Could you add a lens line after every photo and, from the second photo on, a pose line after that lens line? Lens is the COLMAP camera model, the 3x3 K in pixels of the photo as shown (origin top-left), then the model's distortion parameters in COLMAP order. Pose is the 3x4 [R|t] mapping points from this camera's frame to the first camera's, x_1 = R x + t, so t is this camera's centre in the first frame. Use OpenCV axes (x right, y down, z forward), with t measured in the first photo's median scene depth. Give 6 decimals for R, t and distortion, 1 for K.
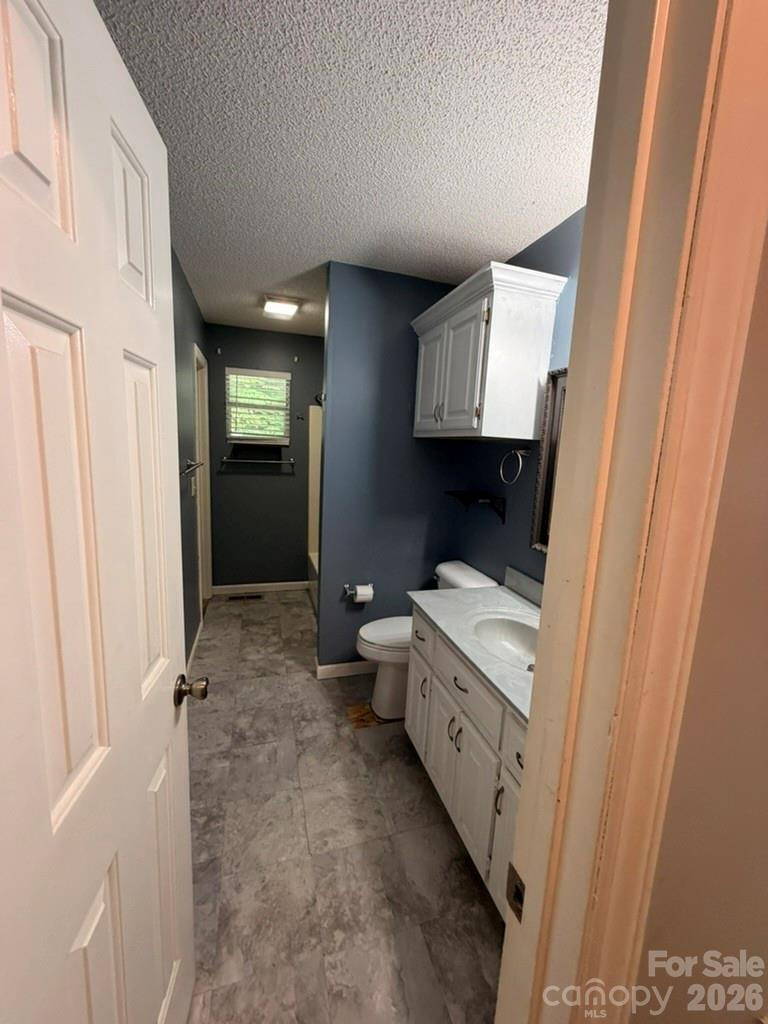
lens RADIAL K [[405.3, 0, 385.5], [0, 405.3, 509.6], [0, 0, 1]] dist [-0.000185, -0.000158]
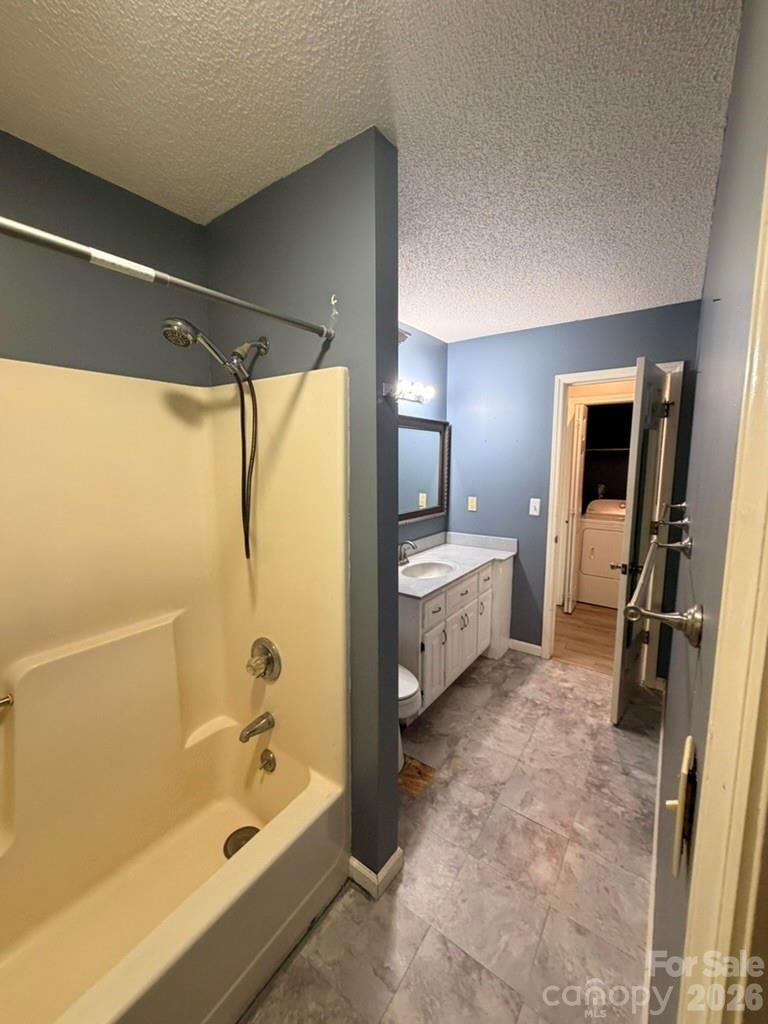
lens RADIAL K [[405.3, 0, 383.1], [0, 405.3, 508.7], [0, 0, 1]] dist [-0.000185, -0.000158]
pose [[-0.597976, -0.149977, 0.787357, -0.722228], [0.095950, 0.961879, 0.256092, -0.322641], [-0.795750, 0.228683, -0.560790, 1.648371]]
